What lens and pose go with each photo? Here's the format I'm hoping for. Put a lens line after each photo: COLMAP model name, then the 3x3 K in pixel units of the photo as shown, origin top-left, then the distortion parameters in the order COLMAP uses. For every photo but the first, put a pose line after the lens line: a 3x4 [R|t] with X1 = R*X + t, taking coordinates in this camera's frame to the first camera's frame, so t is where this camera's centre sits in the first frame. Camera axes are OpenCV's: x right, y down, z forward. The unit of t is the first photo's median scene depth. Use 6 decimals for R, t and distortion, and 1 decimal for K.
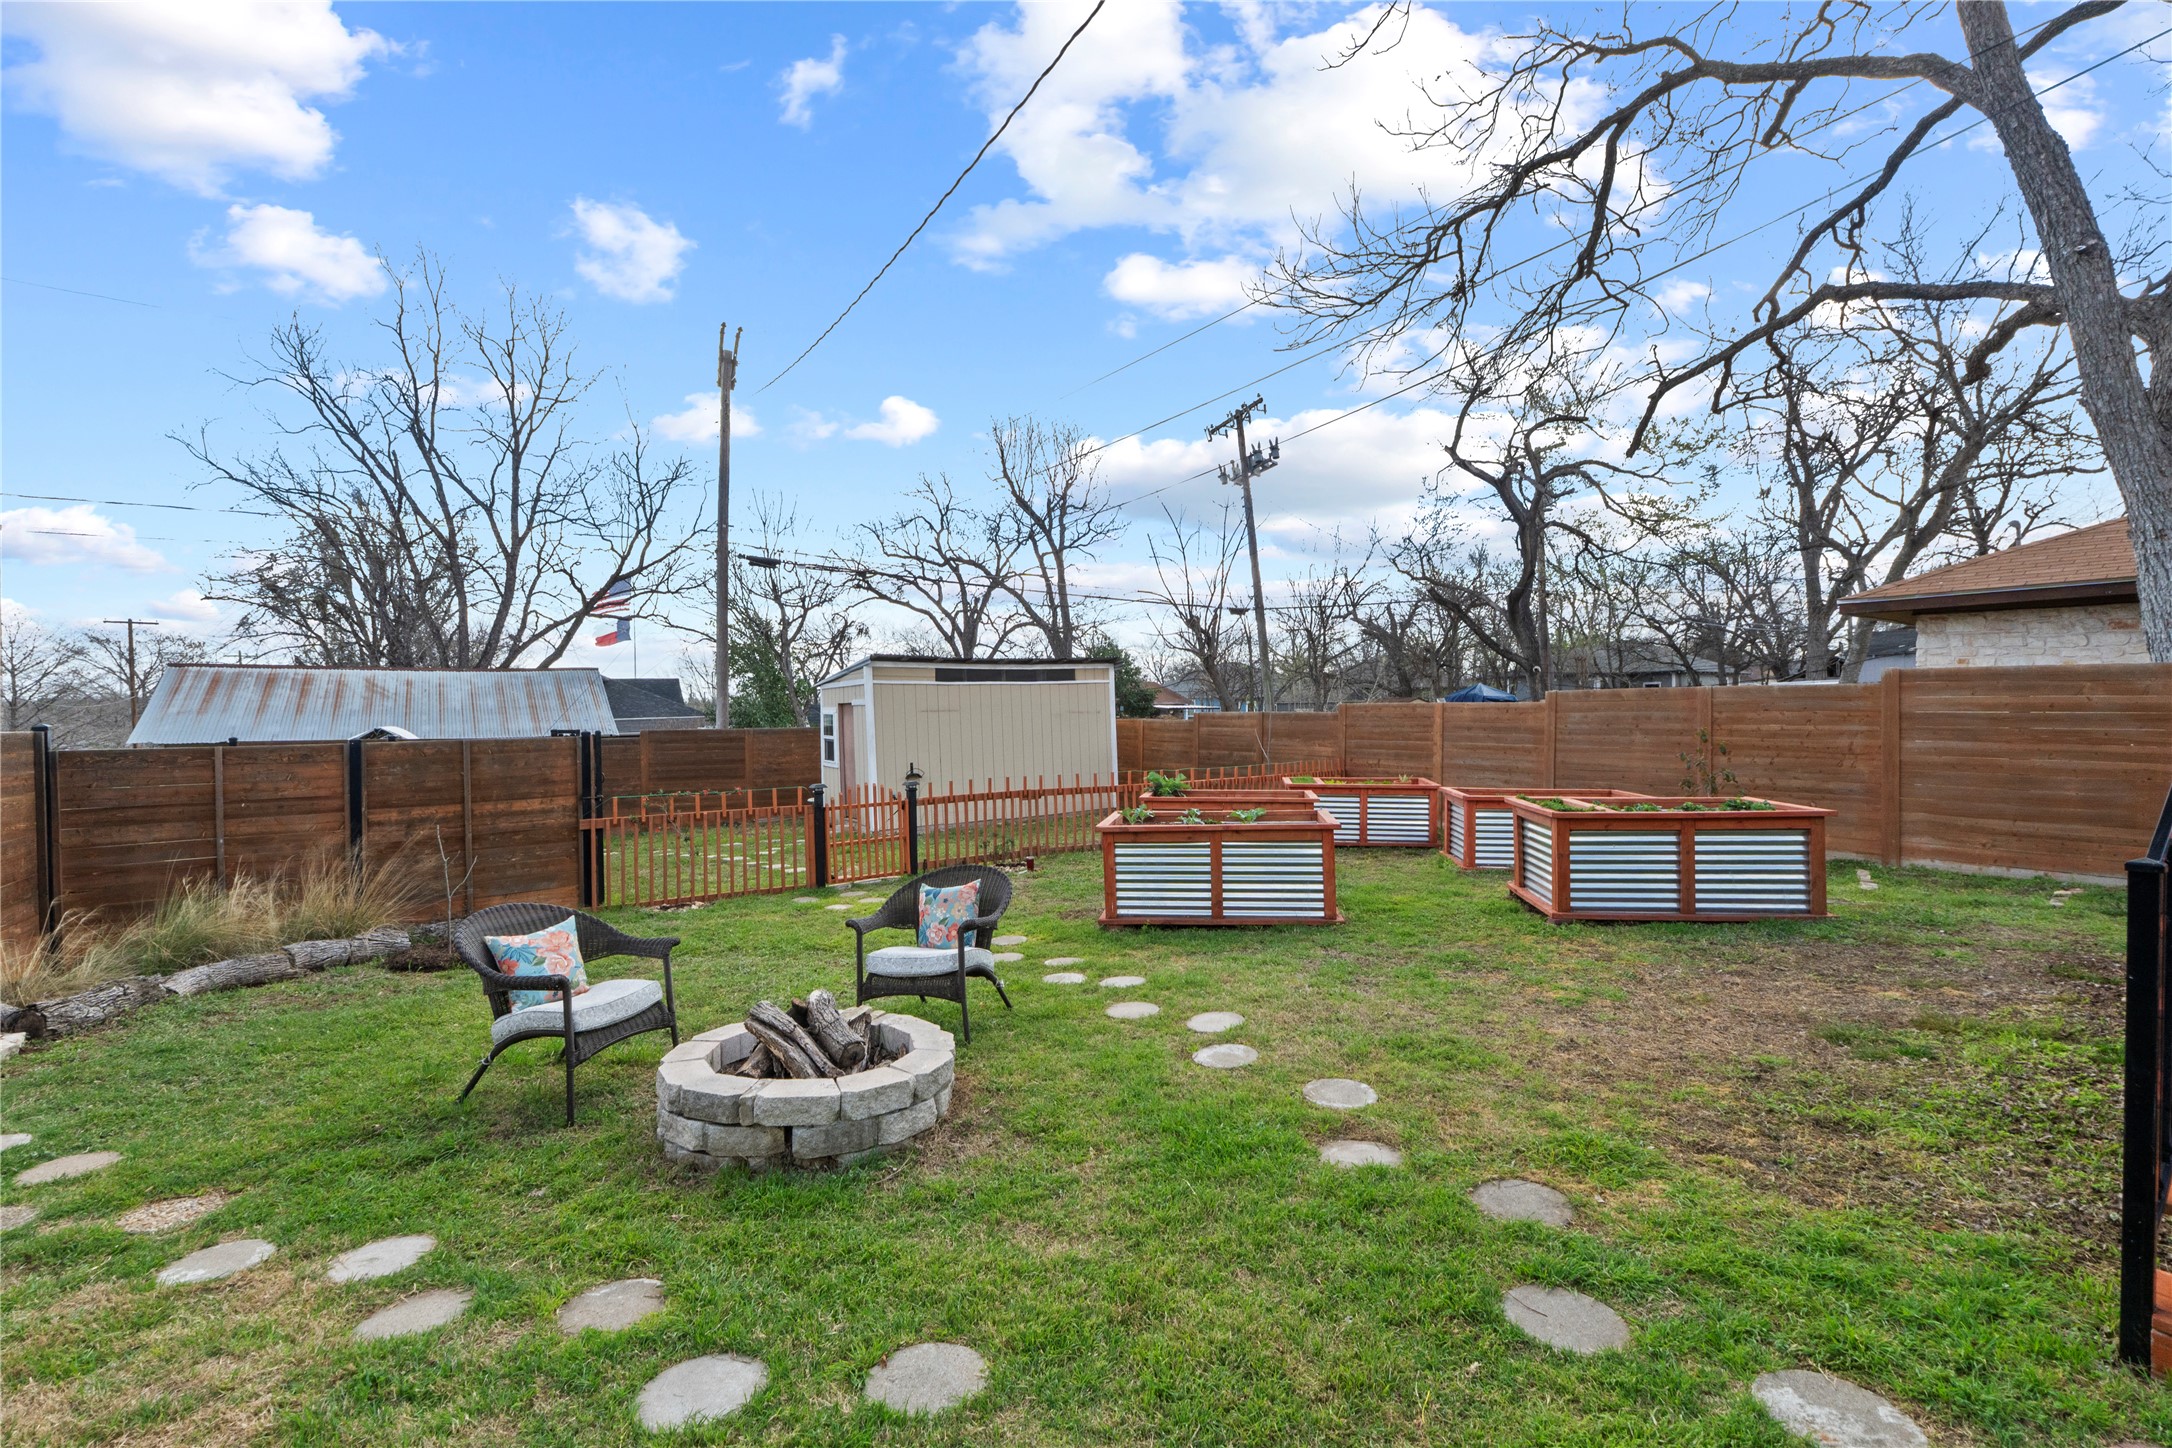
lens RADIAL K [[933.8, 0, 1086.0], [0, 933.8, 724.0], [0, 0, 1]] dist [-0.000841, -0.000237]
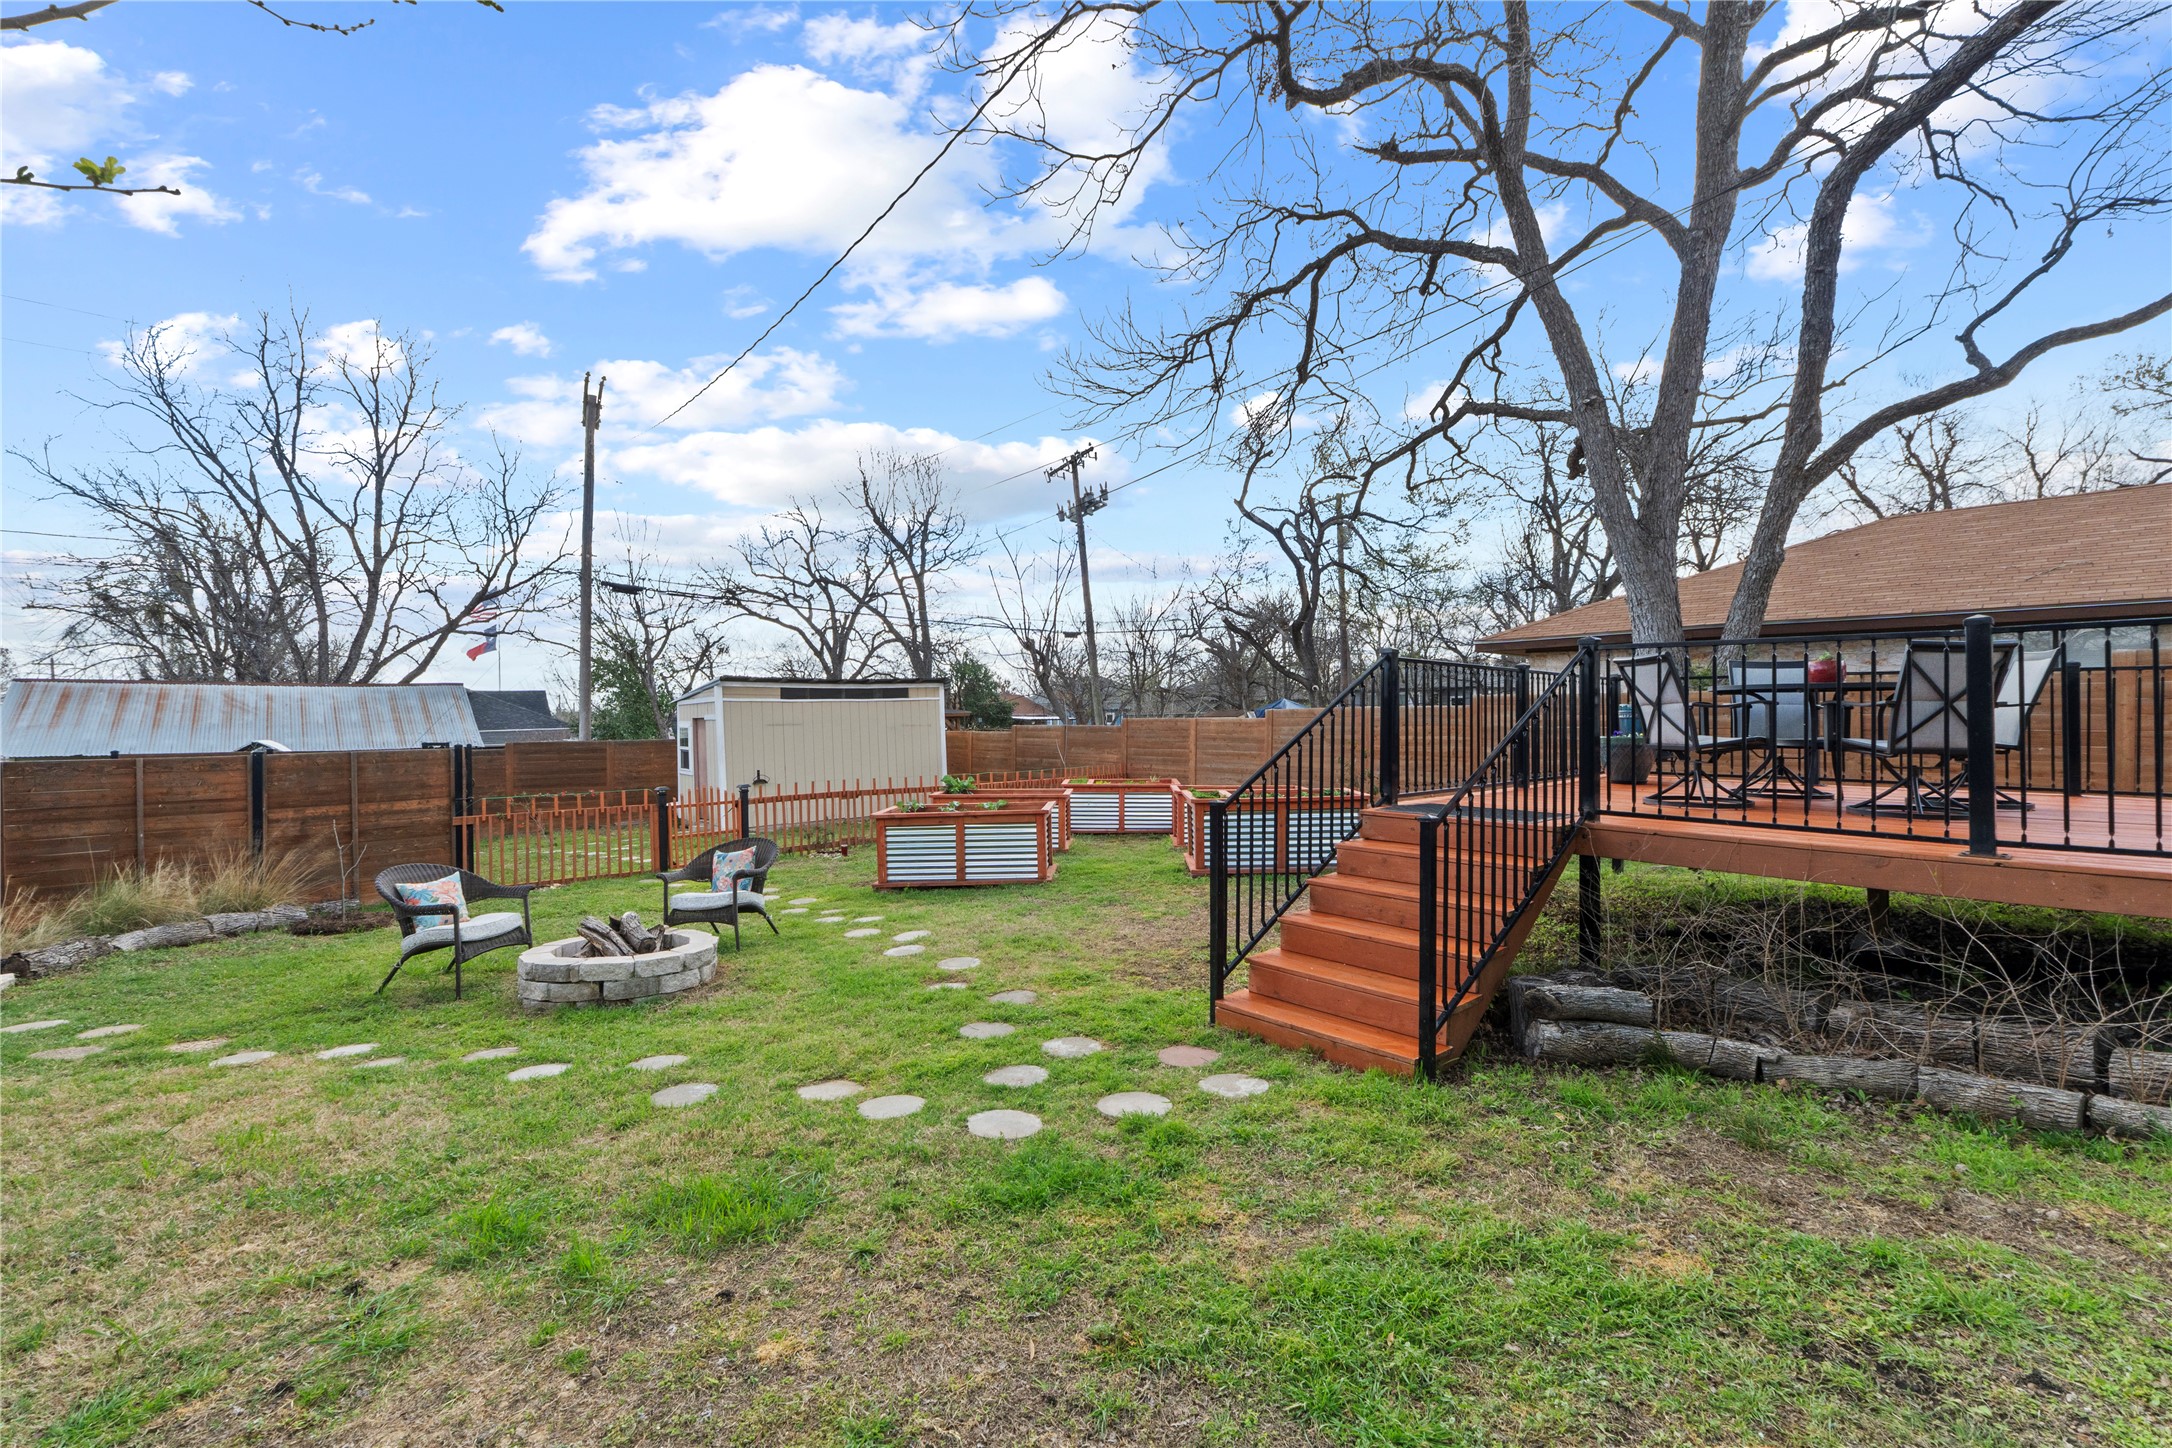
lens RADIAL K [[913.5, 0, 1080.7], [0, 913.5, 721.9], [0, 0, 1]] dist [-0.002606, -0.000264]
pose [[0.993084, -0.000936, 0.117403, 0.059025], [0.002439, 0.999917, -0.012662, -0.001848], [-0.117381, 0.012861, 0.993004, -0.125718]]
